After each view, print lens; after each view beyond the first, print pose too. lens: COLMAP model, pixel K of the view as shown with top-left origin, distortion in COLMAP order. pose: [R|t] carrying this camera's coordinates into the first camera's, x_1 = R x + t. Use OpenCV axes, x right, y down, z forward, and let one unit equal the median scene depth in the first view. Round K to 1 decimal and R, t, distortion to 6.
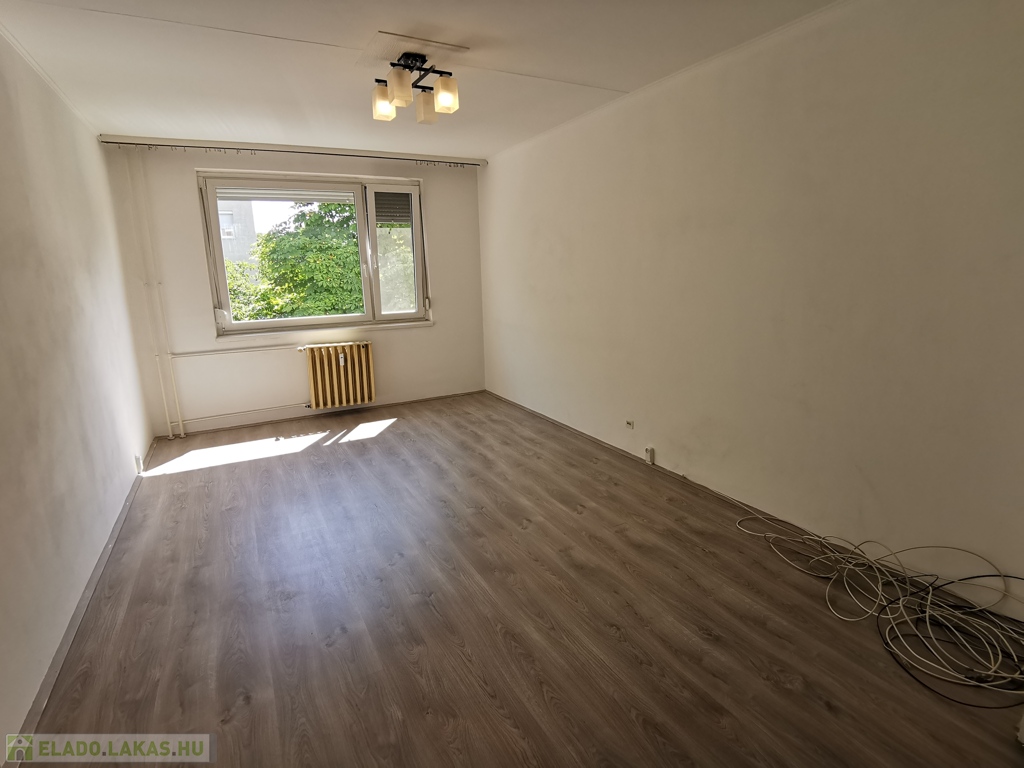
lens RADIAL K [[519.8, 0, 510.8], [0, 519.8, 382.4], [0, 0, 1]] dist [0.012158, -0.033411]
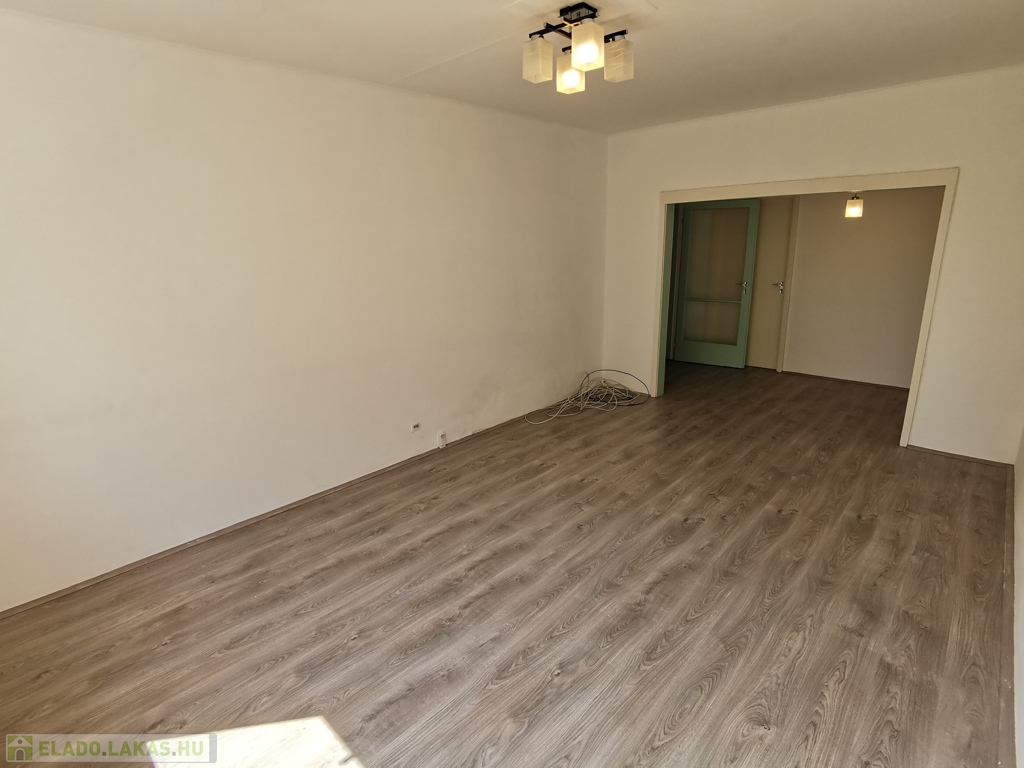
lens RADIAL K [[520.4, 0, 503.2], [0, 520.4, 383.3], [0, 0, 1]] dist [0.003489, -0.033798]
pose [[-0.315154, -0.213481, 0.924718, -0.737664], [0.240316, 0.924664, 0.295371, -0.254720], [-0.918110, 0.315312, -0.240108, 1.071938]]
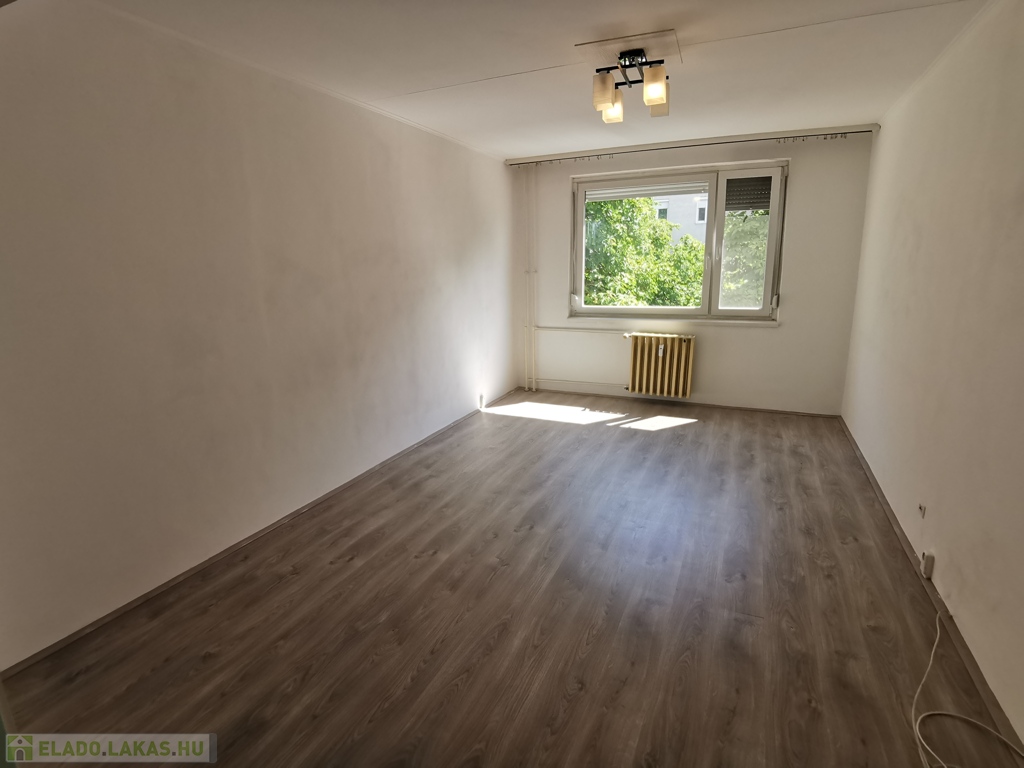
lens RADIAL K [[520.4, 0, 503.2], [0, 520.4, 383.3], [0, 0, 1]] dist [0.003489, -0.033798]
pose [[0.605553, 0.198776, -0.770580, 0.381273], [-0.170329, 0.978237, 0.118491, -0.065575], [0.777363, 0.059500, 0.626232, 0.167271]]
